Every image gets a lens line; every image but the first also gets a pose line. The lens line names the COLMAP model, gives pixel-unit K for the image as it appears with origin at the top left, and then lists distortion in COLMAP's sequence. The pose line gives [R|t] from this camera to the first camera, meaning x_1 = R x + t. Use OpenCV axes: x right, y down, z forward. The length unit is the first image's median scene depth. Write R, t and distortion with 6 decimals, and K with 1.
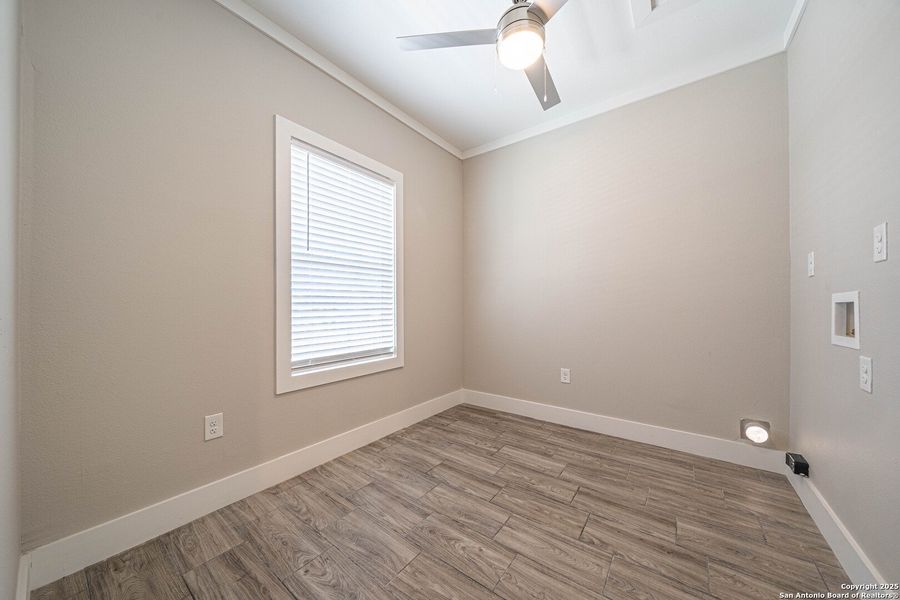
lens RADIAL K [[315.1, 0, 445.4], [0, 315.1, 306.8], [0, 0, 1]] dist [-0.003035, -0.000226]
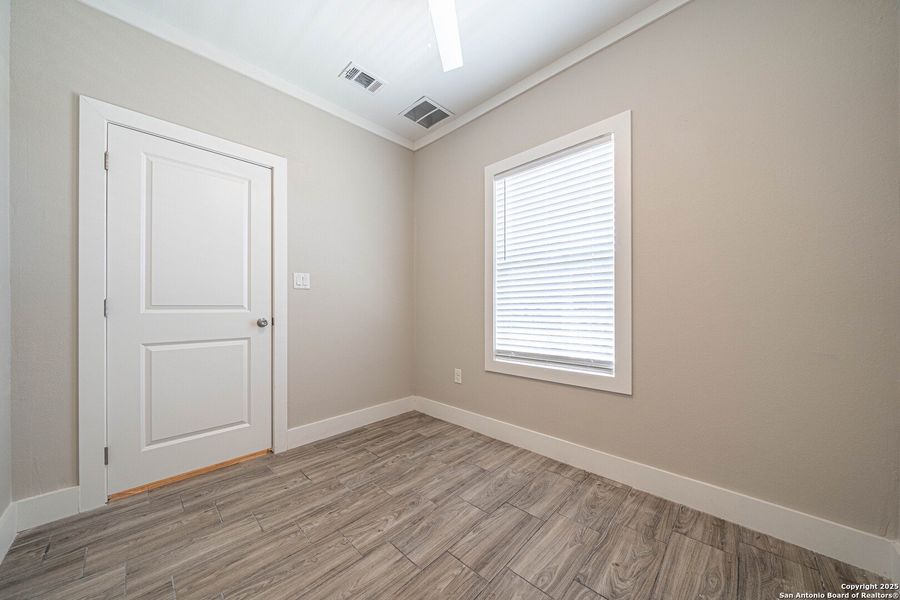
lens RADIAL K [[315.1, 0, 445.4], [0, 315.1, 306.8], [0, 0, 1]] dist [-0.003035, -0.000226]
pose [[-0.137527, 0.003567, -0.990492, 0.794165], [0.002327, 0.999992, 0.003278, -0.004138], [0.990495, -0.001854, -0.137534, 0.944729]]
